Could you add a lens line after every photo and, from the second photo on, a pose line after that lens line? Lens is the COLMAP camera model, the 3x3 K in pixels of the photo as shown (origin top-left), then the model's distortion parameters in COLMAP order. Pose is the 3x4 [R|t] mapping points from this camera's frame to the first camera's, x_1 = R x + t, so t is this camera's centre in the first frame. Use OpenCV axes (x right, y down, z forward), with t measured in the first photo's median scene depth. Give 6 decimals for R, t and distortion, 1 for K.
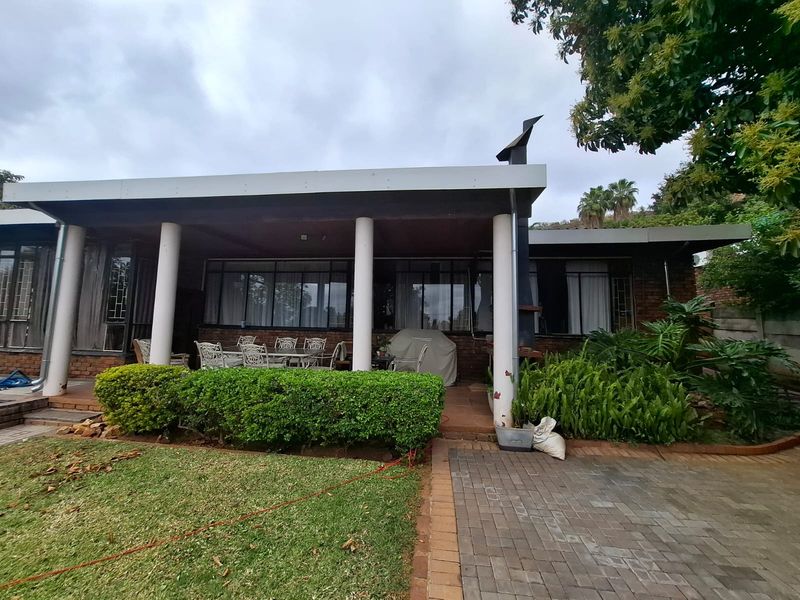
lens RADIAL K [[312.4, 0, 399.7], [0, 312.4, 297.6], [0, 0, 1]] dist [0.001063, -0.000024]
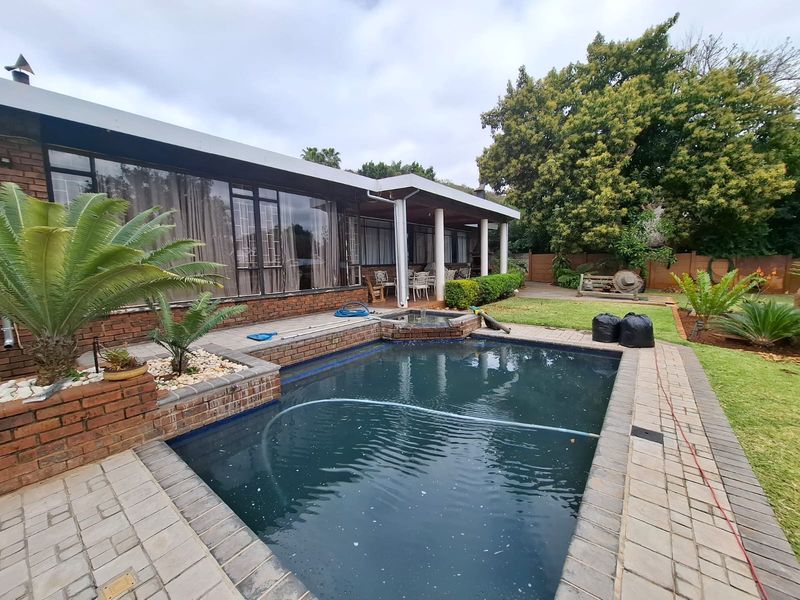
lens RADIAL K [[312.4, 0, 397.6], [0, 312.4, 296.6], [0, 0, 1]] dist [0.001063, -0.000024]
pose [[0.528876, -0.124654, 0.839495, -1.510676], [-0.038805, 0.984569, 0.170642, -0.015323], [-0.847811, -0.122825, 0.515878, 0.101953]]
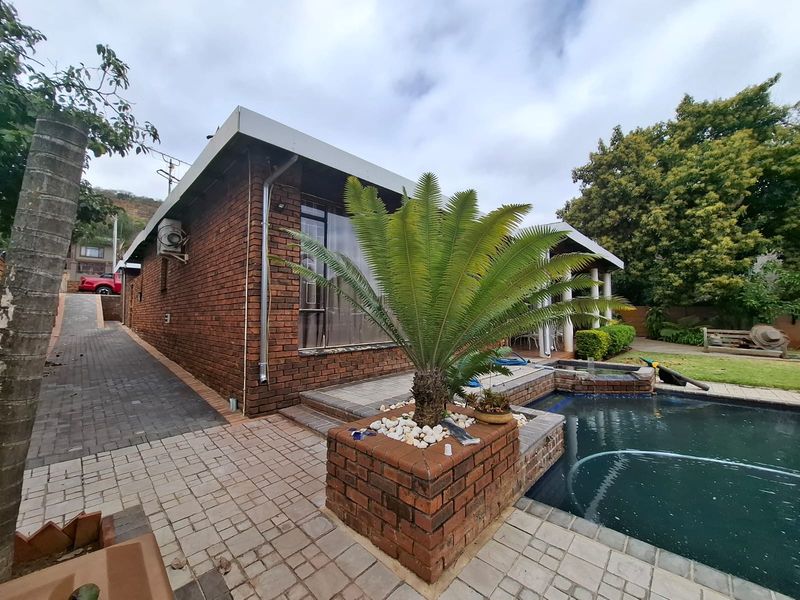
lens RADIAL K [[312.4, 0, 399.7], [0, 312.4, 297.3], [0, 0, 1]] dist [0.001063, -0.000024]
pose [[0.604655, 0.018219, 0.796279, -1.763006], [-0.052832, 0.998454, 0.017274, 0.028080], [-0.794734, -0.052514, 0.604682, 0.512695]]
